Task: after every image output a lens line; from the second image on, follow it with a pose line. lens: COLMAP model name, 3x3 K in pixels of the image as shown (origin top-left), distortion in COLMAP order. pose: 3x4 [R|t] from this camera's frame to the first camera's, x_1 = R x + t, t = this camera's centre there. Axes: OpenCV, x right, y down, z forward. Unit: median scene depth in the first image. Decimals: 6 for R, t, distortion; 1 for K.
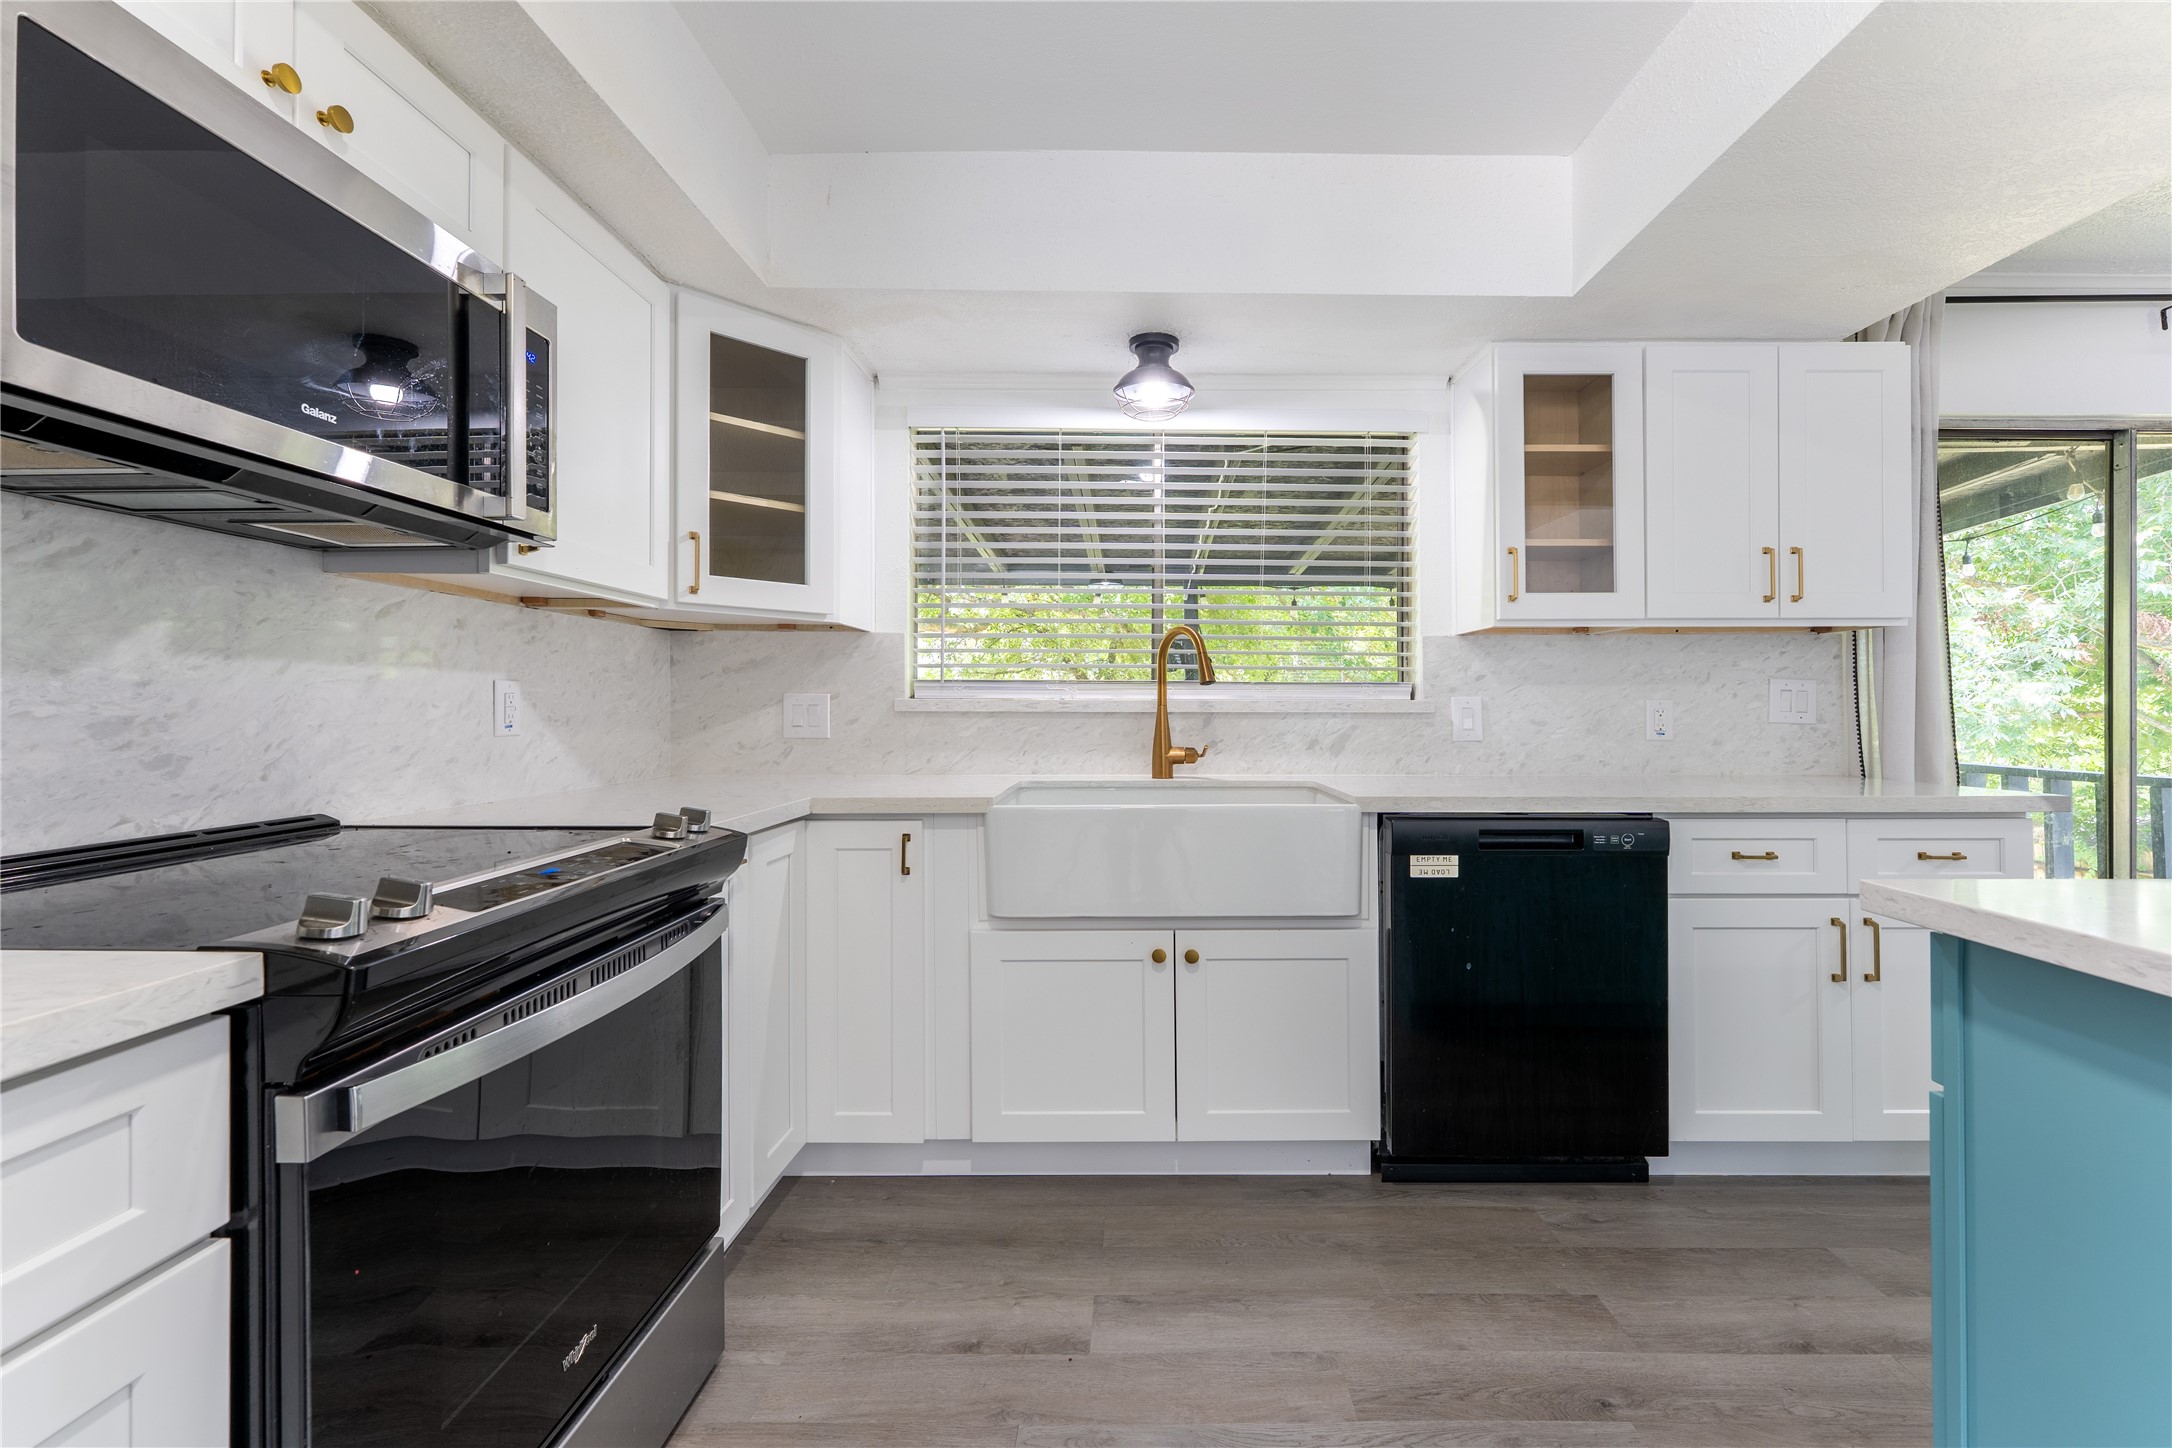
lens RADIAL K [[903.9, 0, 1124.3], [0, 903.9, 711.7], [0, 0, 1]] dist [-0.001634, -0.001604]
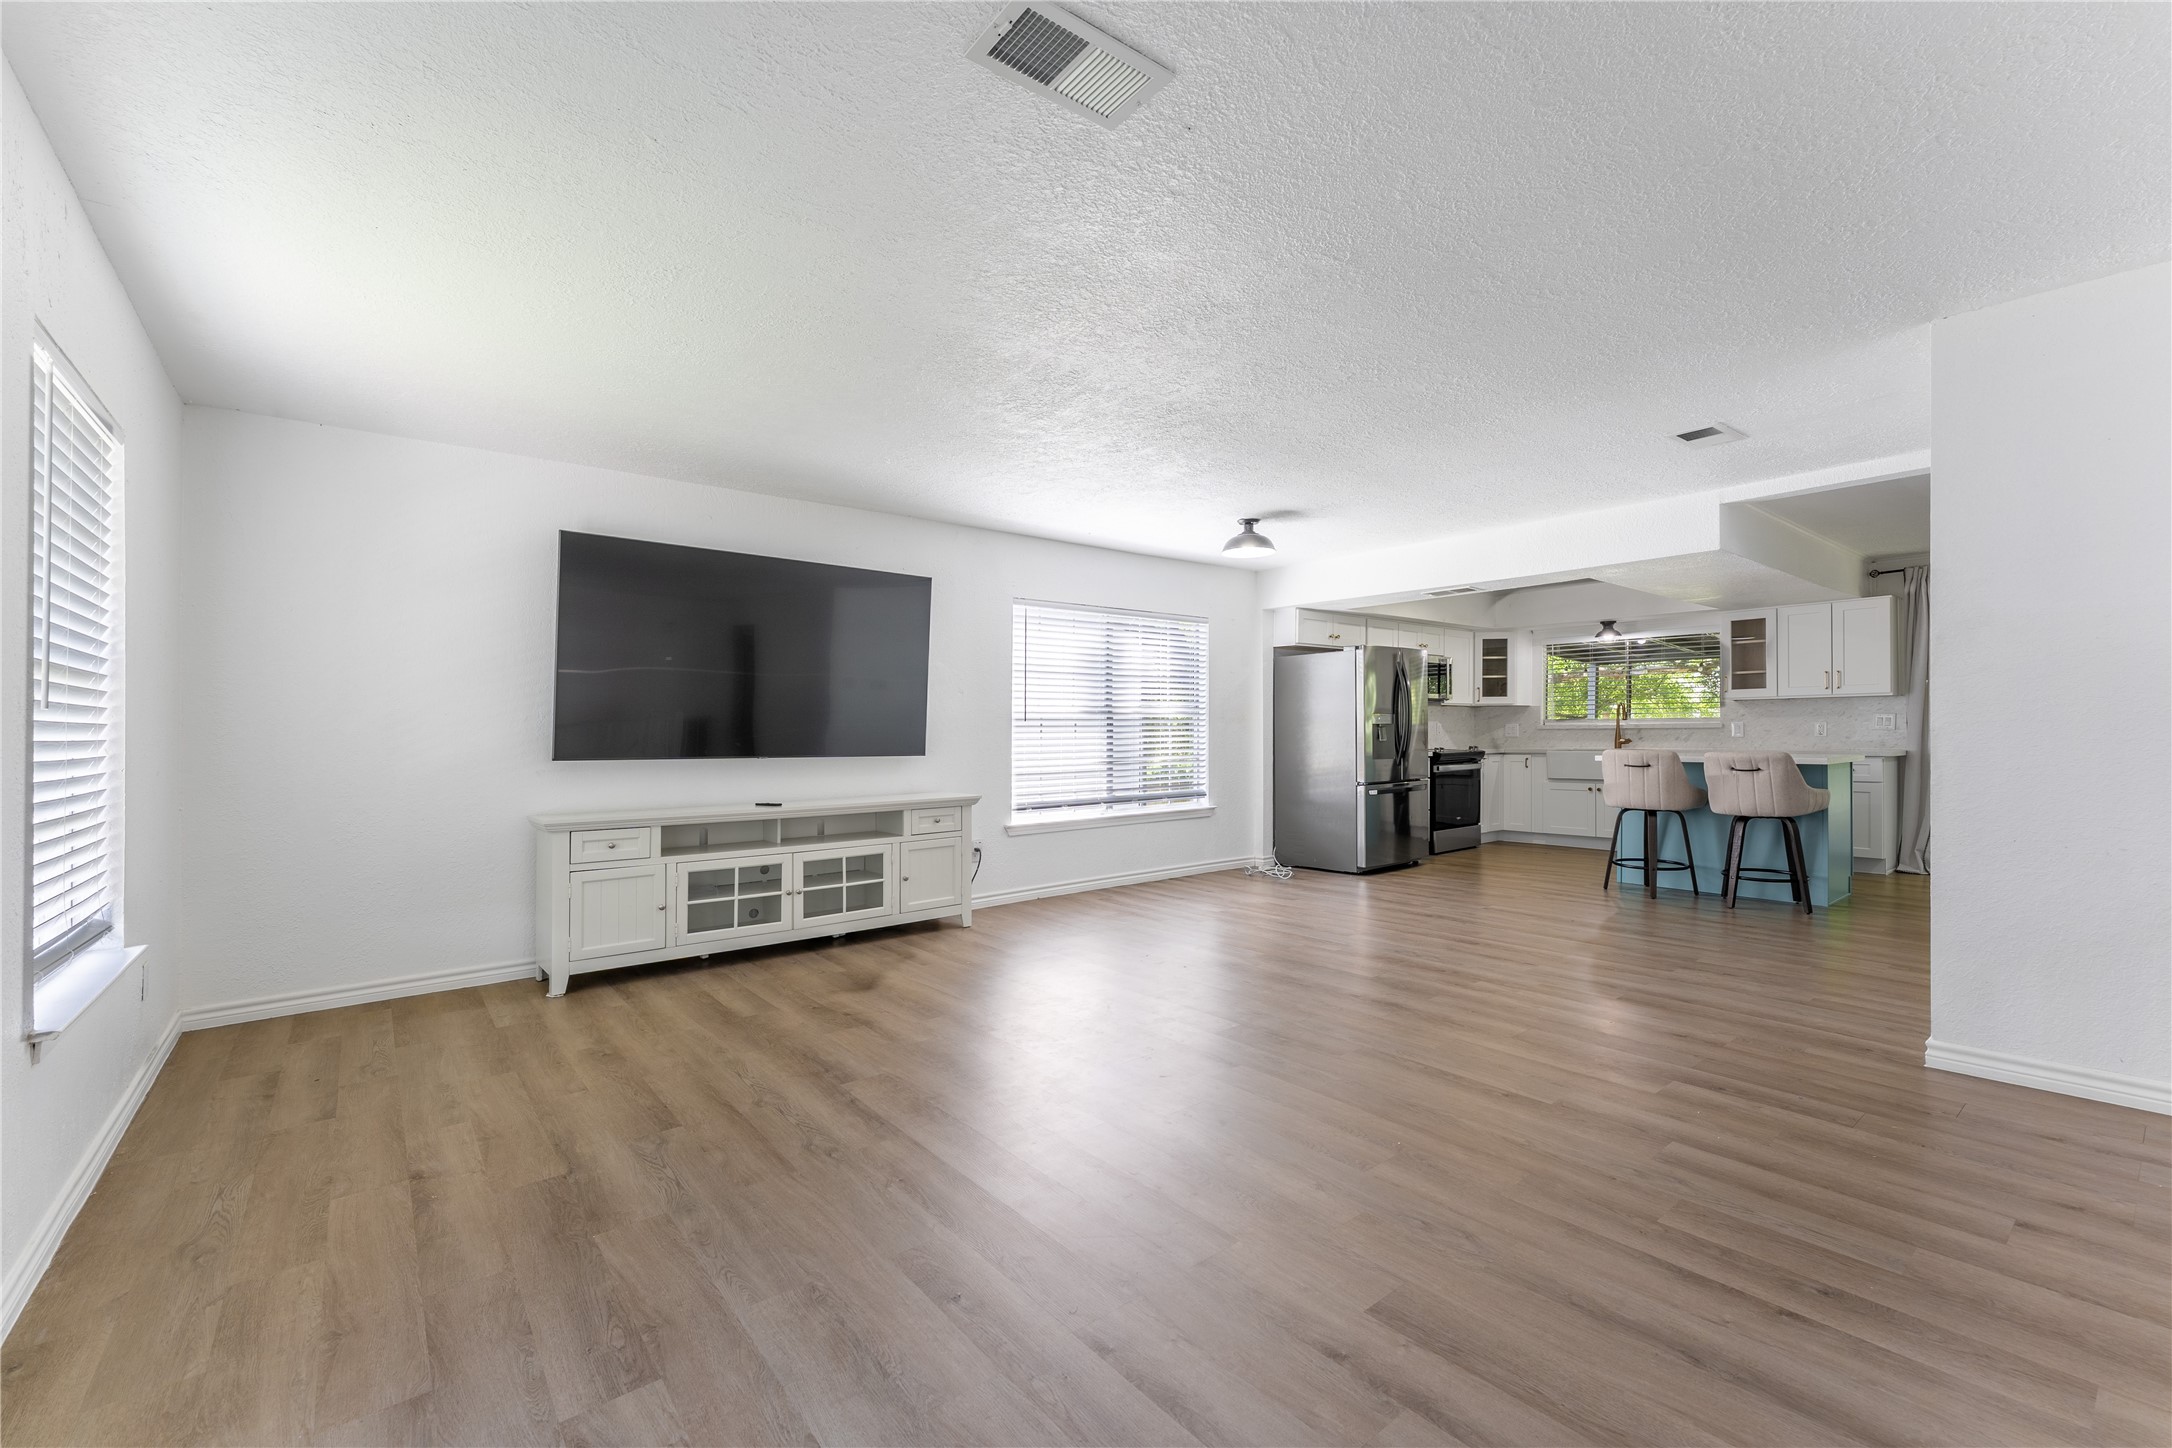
lens RADIAL K [[903.9, 0, 1087.5], [0, 903.9, 759.3], [0, 0, 1]] dist [-0.001634, -0.001604]
pose [[0.627421, 0.016260, -0.778511, 1.555719], [0.006818, 0.999629, 0.026373, 0.015559], [0.778651, -0.021855, 0.627077, -2.870726]]
